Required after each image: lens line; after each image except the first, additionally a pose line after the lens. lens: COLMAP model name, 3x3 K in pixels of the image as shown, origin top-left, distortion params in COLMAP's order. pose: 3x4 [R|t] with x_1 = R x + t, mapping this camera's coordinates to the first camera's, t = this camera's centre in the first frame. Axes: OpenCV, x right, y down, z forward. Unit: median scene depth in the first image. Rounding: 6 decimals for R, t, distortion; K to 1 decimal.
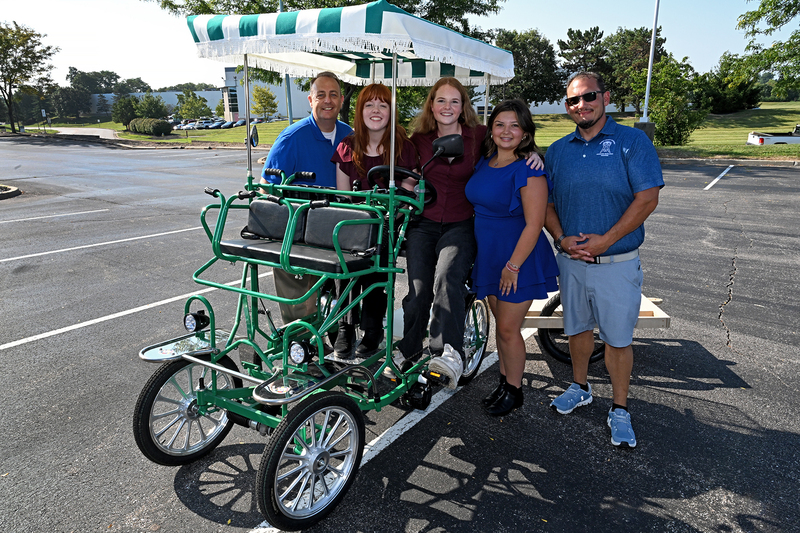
lens RADIAL K [[557.6, 0, 400.0], [0, 557.6, 268.3], [0, 0, 1]] dist [0.011390, 0.003557]
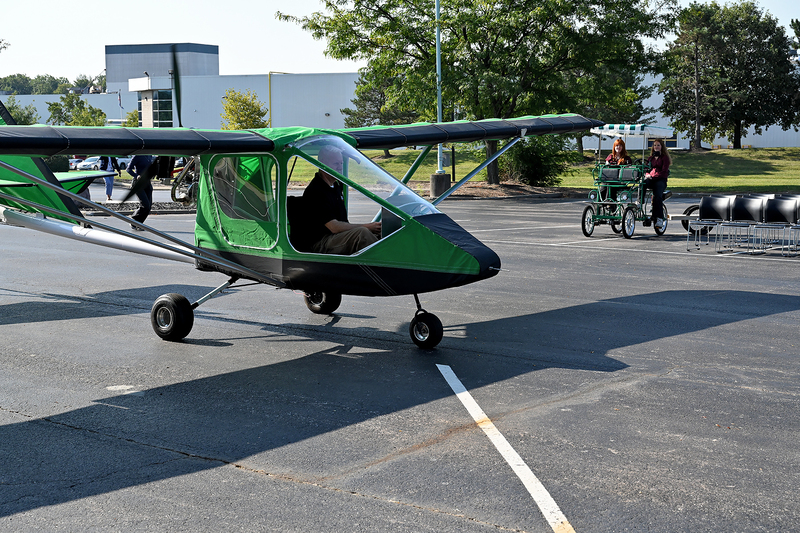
lens RADIAL K [[1292.2, 0, 399.7], [0, 1292.2, 266.2], [0, 0, 1]] dist [-0.045705, 0.000000]
pose [[0.998474, 0.014808, -0.053193, -0.035222], [-0.023817, 0.984642, -0.172955, 0.062448], [0.049815, 0.173958, 0.983492, -0.228096]]
